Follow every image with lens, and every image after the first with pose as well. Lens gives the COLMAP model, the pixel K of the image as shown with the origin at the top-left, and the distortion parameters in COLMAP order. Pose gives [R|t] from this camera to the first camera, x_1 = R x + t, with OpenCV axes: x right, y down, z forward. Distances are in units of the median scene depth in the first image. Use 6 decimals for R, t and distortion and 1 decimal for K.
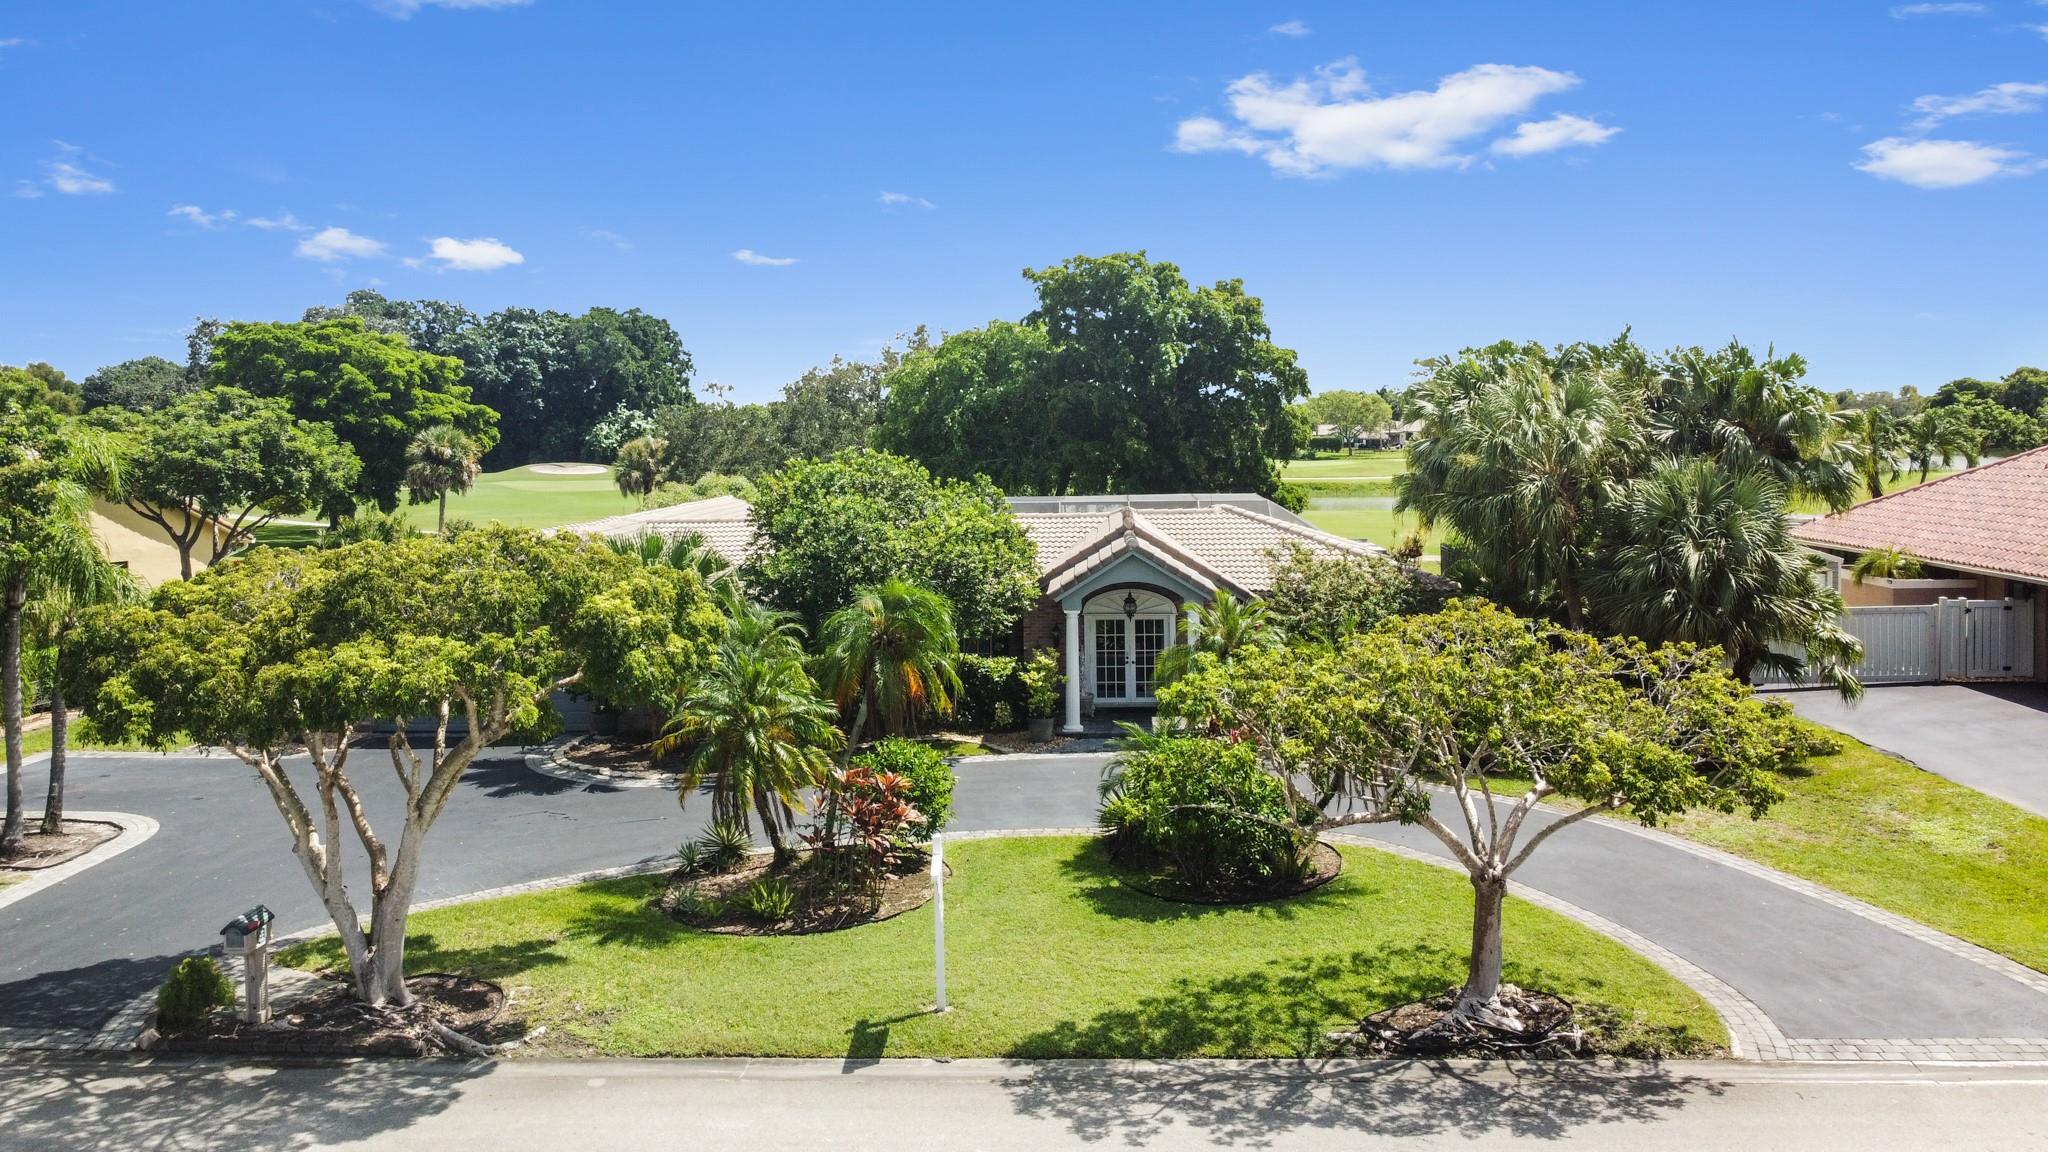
lens RADIAL K [[1412.4, 0, 1035.1], [0, 1412.4, 571.0], [0, 0, 1]] dist [-0.006844, 0.008200]
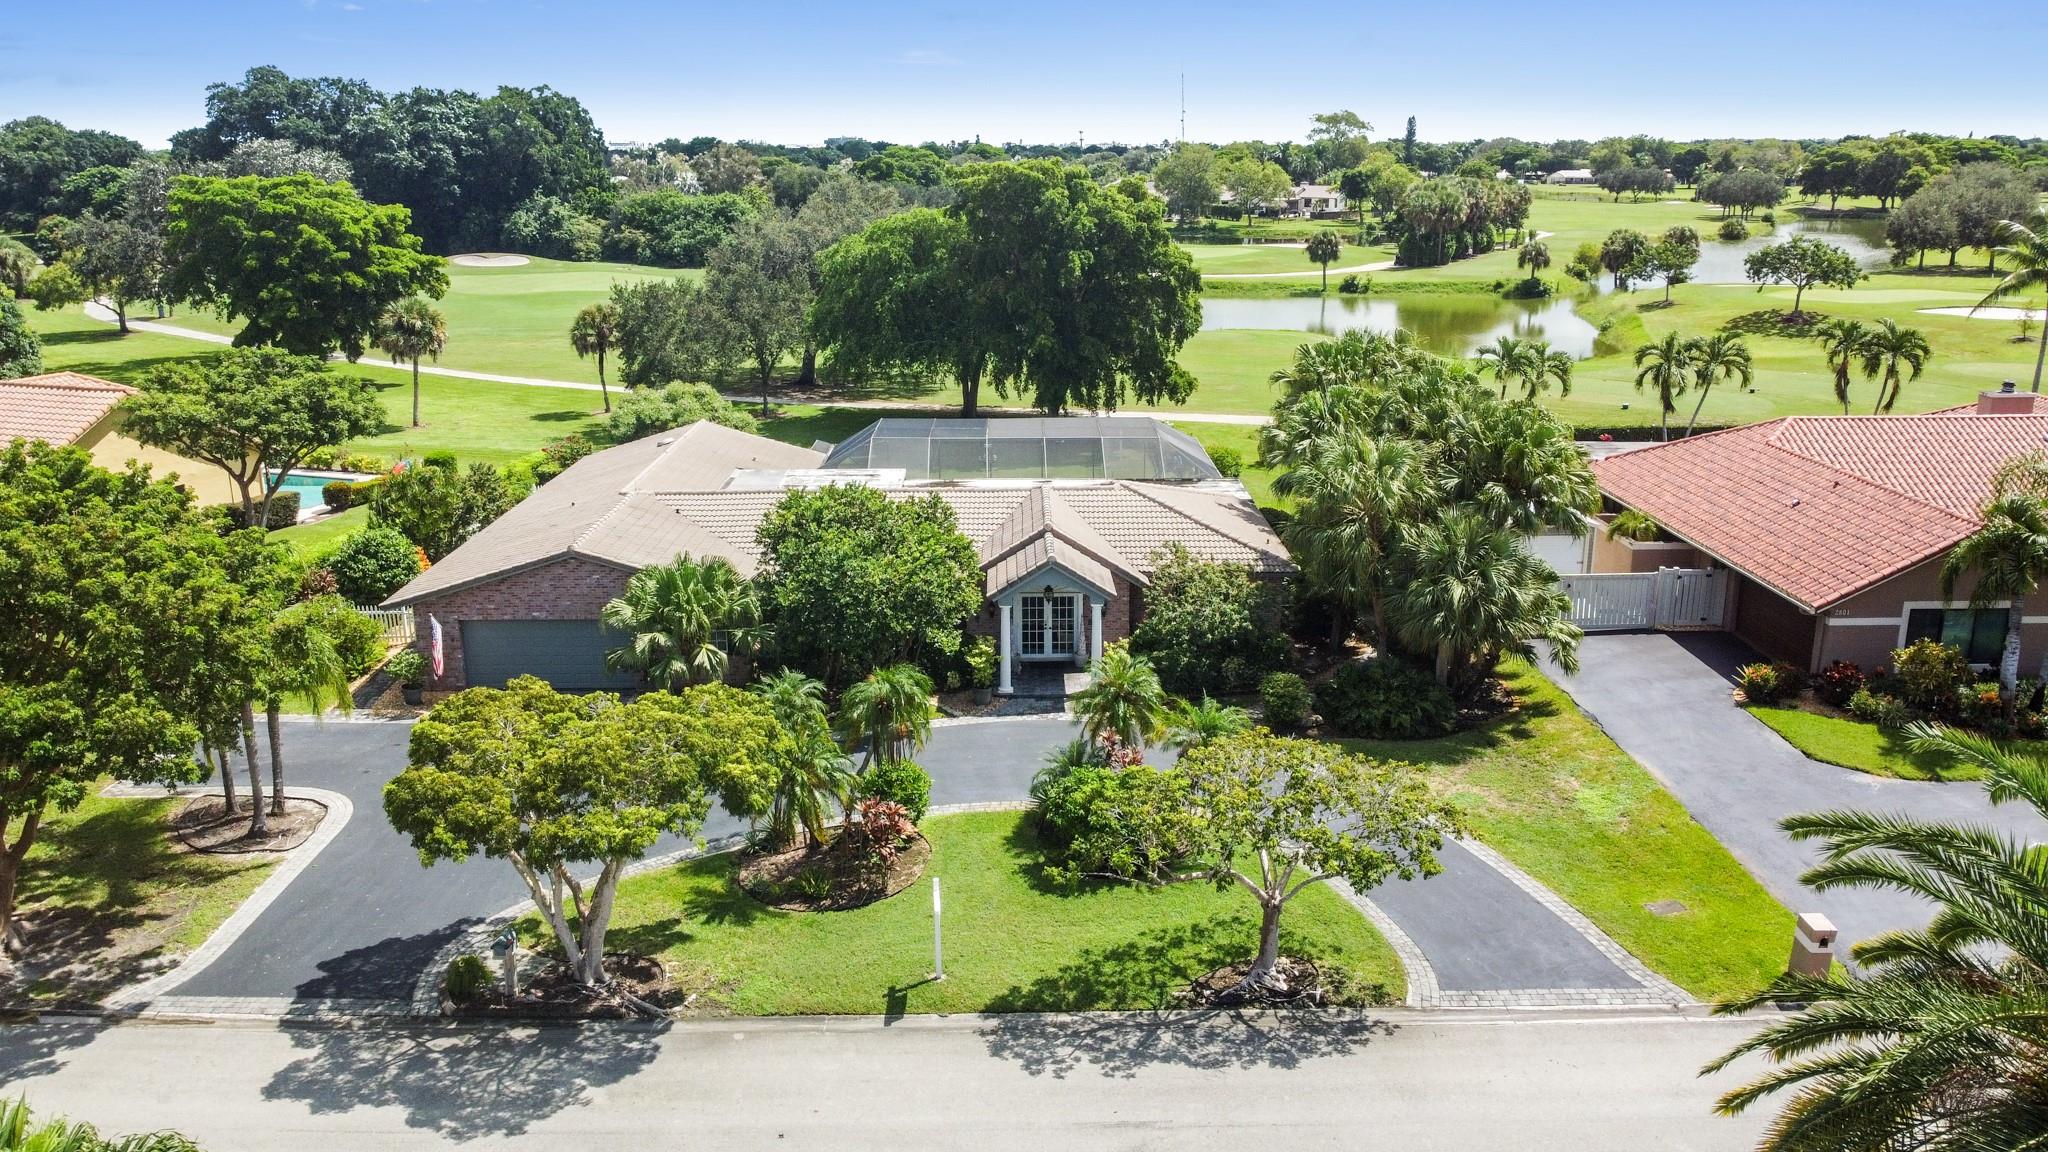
lens RADIAL K [[1412.4, 0, 1014.7], [0, 1412.4, 579.9], [0, 0, 1]] dist [-0.006844, 0.008200]
pose [[0.998411, -0.005716, 0.056069, -0.053963], [-0.006630, 0.976026, 0.217554, -0.392297], [-0.055968, -0.217580, 0.974436, -0.393652]]
